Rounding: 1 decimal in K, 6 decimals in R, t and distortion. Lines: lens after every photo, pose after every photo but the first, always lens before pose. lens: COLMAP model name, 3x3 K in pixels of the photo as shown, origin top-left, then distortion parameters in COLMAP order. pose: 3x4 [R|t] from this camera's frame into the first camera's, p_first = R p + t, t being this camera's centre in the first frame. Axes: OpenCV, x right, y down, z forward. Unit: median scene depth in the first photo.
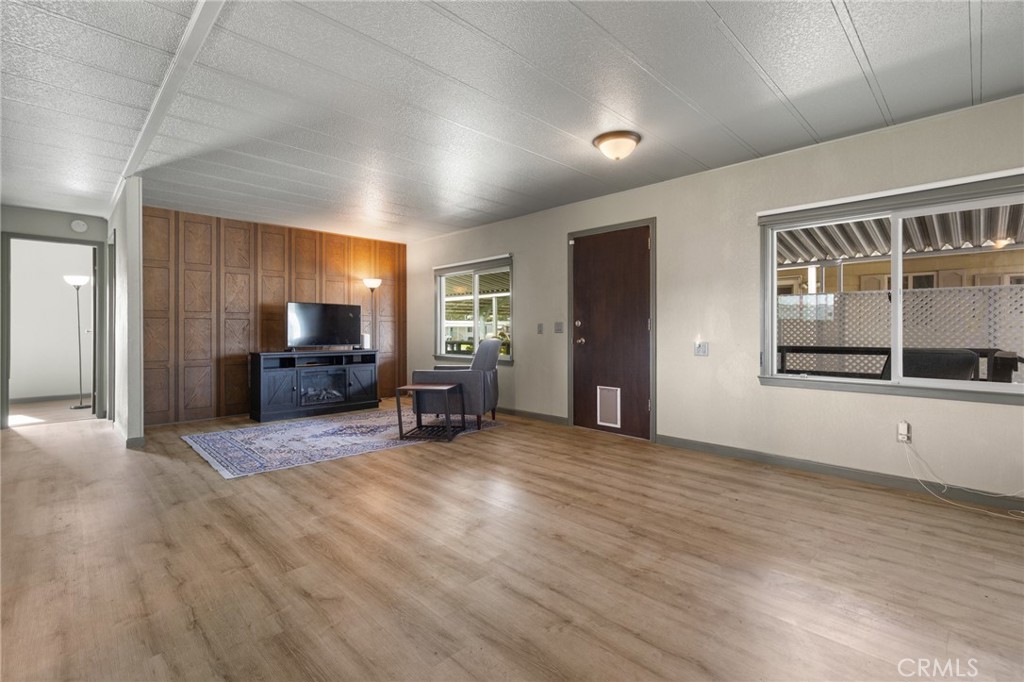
lens RADIAL K [[462.8, 0, 517.7], [0, 462.8, 329.1], [0, 0, 1]] dist [0.003143, -0.000896]
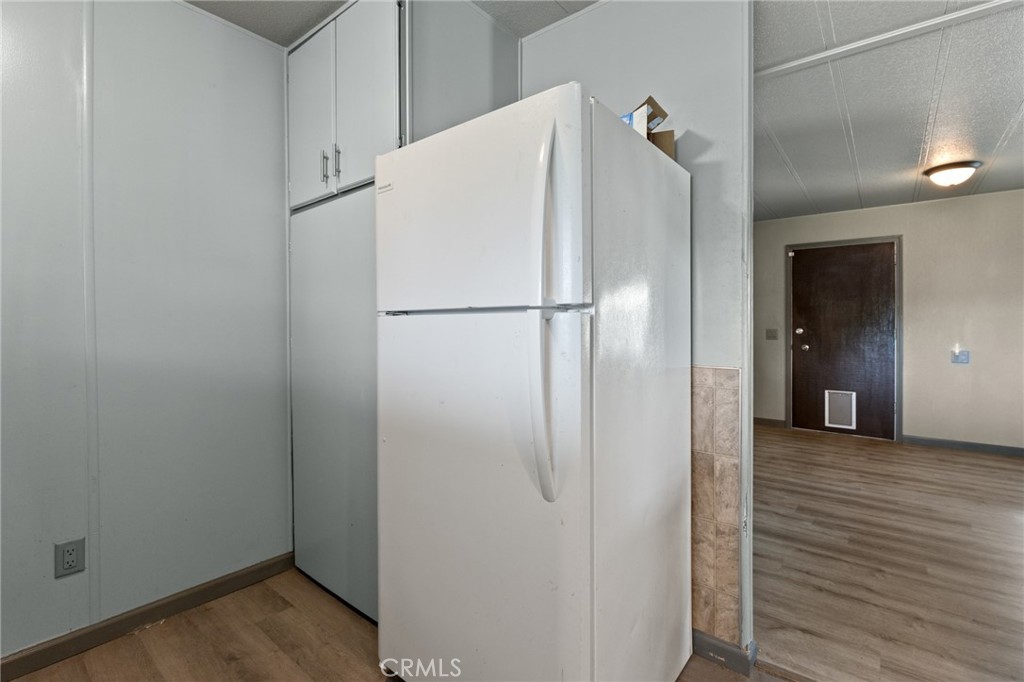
lens RADIAL K [[462.8, 0, 517.7], [0, 462.8, 329.1], [0, 0, 1]] dist [0.003143, -0.000896]
pose [[0.993962, 0.007167, 0.109490, -0.879590], [-0.007834, 0.999953, 0.005664, -0.024640], [-0.109444, -0.006487, 0.993972, 0.019841]]
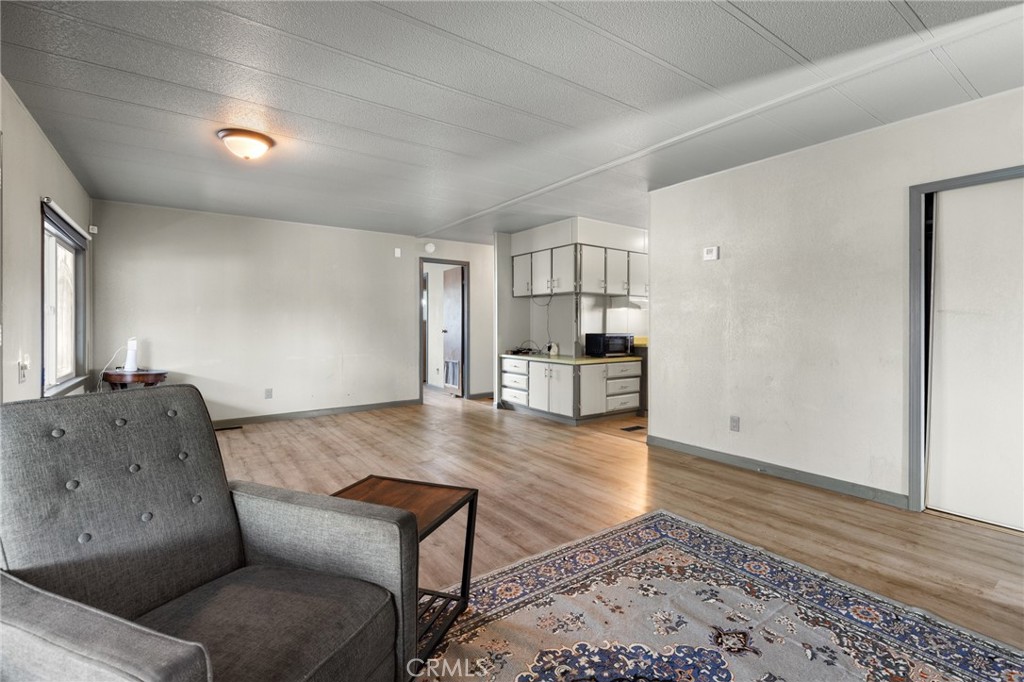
lens RADIAL K [[462.8, 0, 517.7], [0, 462.8, 329.1], [0, 0, 1]] dist [0.003143, -0.000896]
pose [[-0.986707, 0.001966, 0.162497, -0.456051], [0.002697, 0.999987, 0.004277, -0.021126], [-0.162486, 0.004659, -0.986700, 1.739437]]
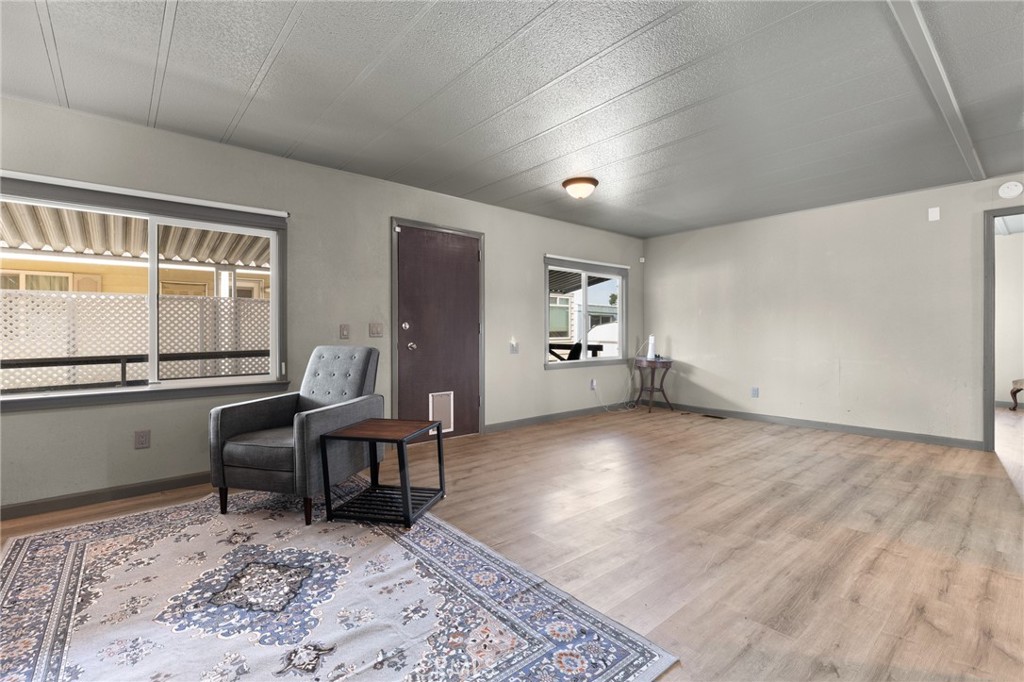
lens RADIAL K [[462.8, 0, 517.7], [0, 462.8, 329.1], [0, 0, 1]] dist [0.003143, -0.000896]
pose [[0.071575, 0.008240, 0.997401, -1.000340], [-0.002051, 0.999965, -0.008114, 0.000686], [-0.997433, -0.001465, 0.071589, 1.023929]]
